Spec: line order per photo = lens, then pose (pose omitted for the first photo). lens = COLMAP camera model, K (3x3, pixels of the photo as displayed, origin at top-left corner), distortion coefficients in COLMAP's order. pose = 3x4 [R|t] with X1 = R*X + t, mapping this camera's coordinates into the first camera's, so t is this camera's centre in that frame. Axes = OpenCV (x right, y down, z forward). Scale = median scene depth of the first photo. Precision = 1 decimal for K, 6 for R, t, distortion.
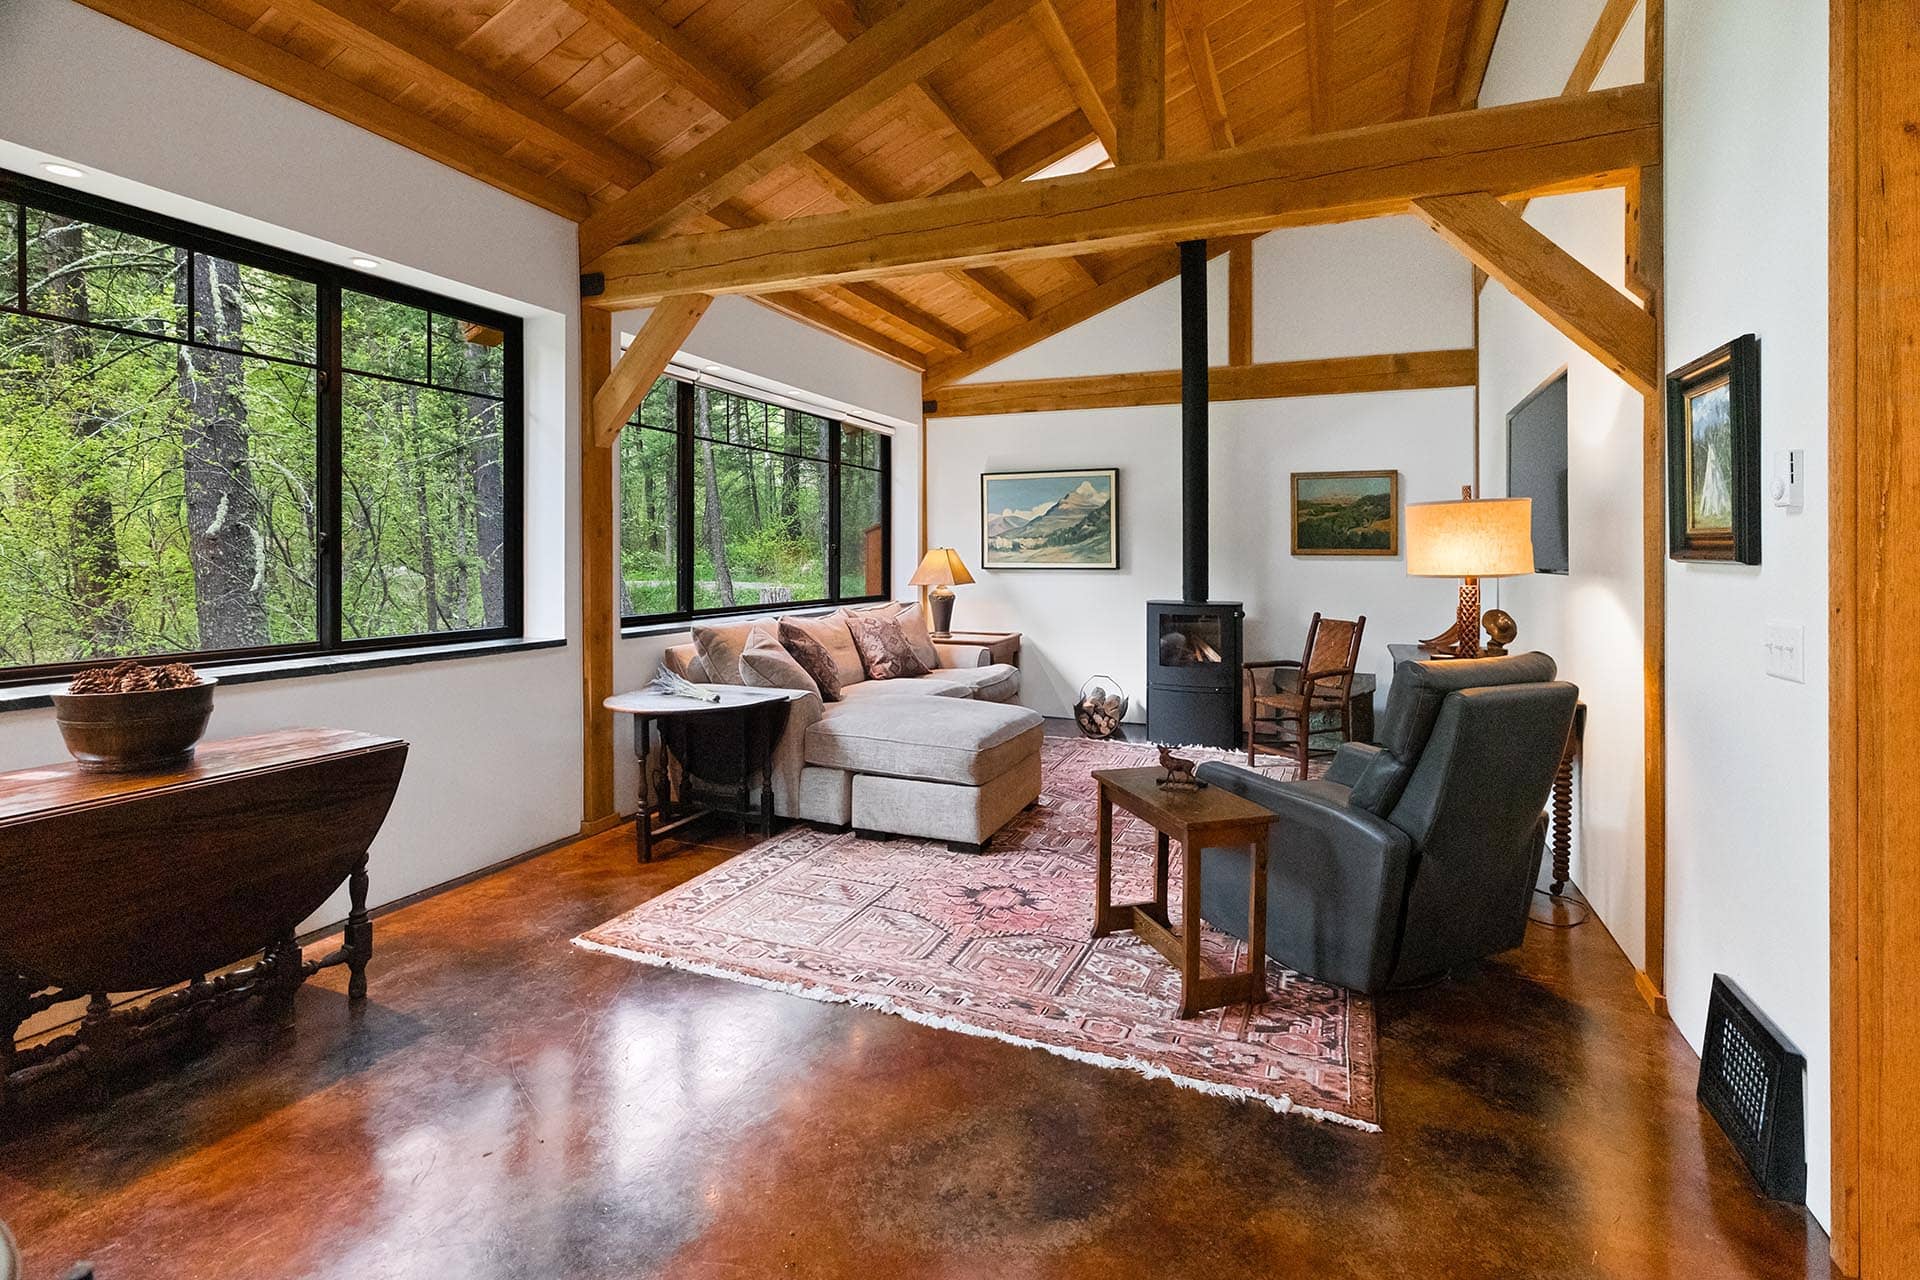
lens RADIAL K [[898.4, 0, 965.9], [0, 898.4, 550.8], [0, 0, 1]] dist [0.000841, 0.000187]
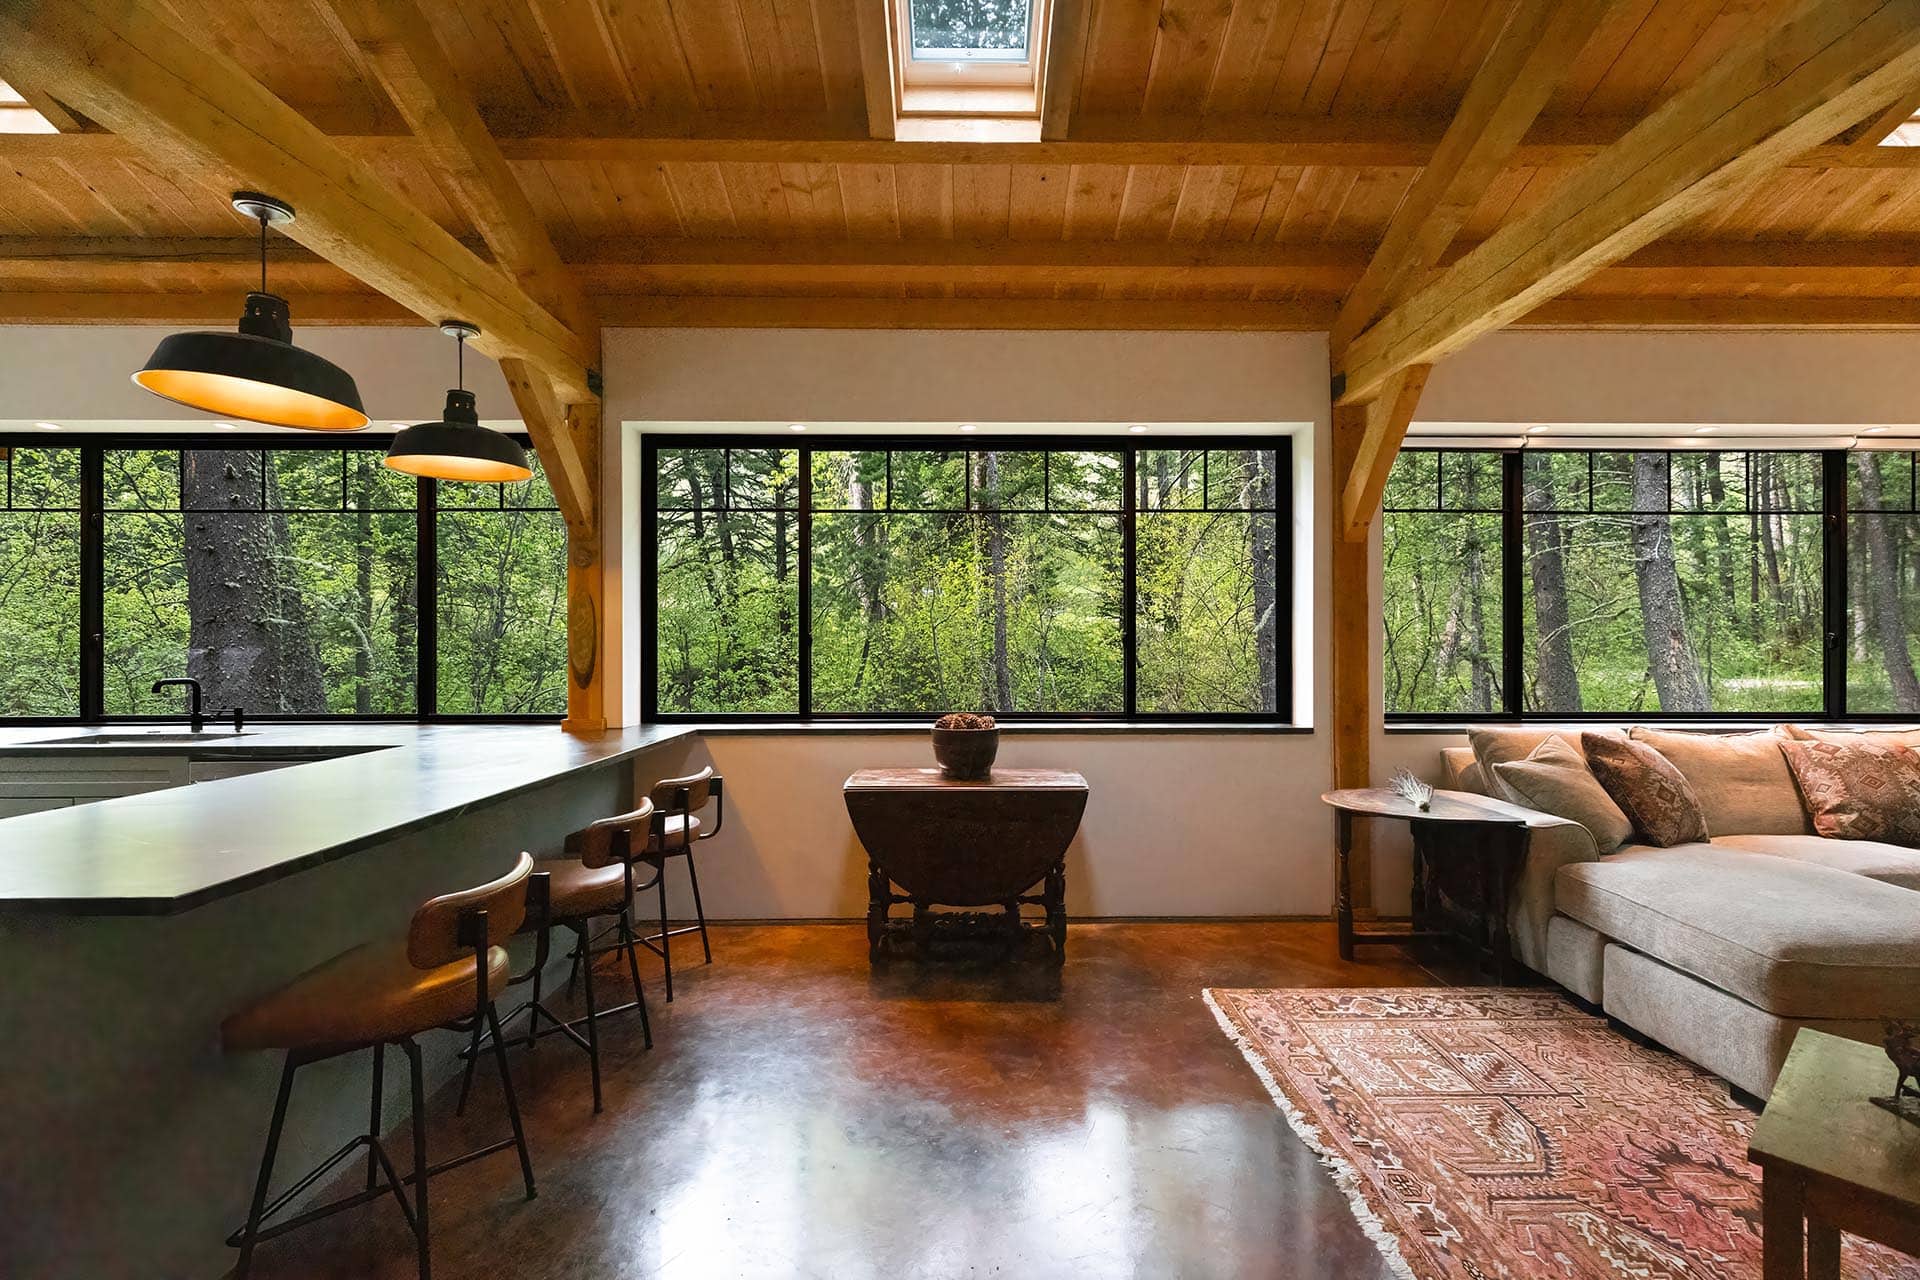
lens RADIAL K [[867.8, 0, 960.0], [0, 867.8, 640.0], [0, 0, 1]] dist [-0.000022, 0.003858]
pose [[0.381173, -0.007431, -0.924474, 0.404398], [0.007058, 0.999962, -0.005127, -0.004386], [0.924477, -0.004570, 0.381211, 0.263168]]
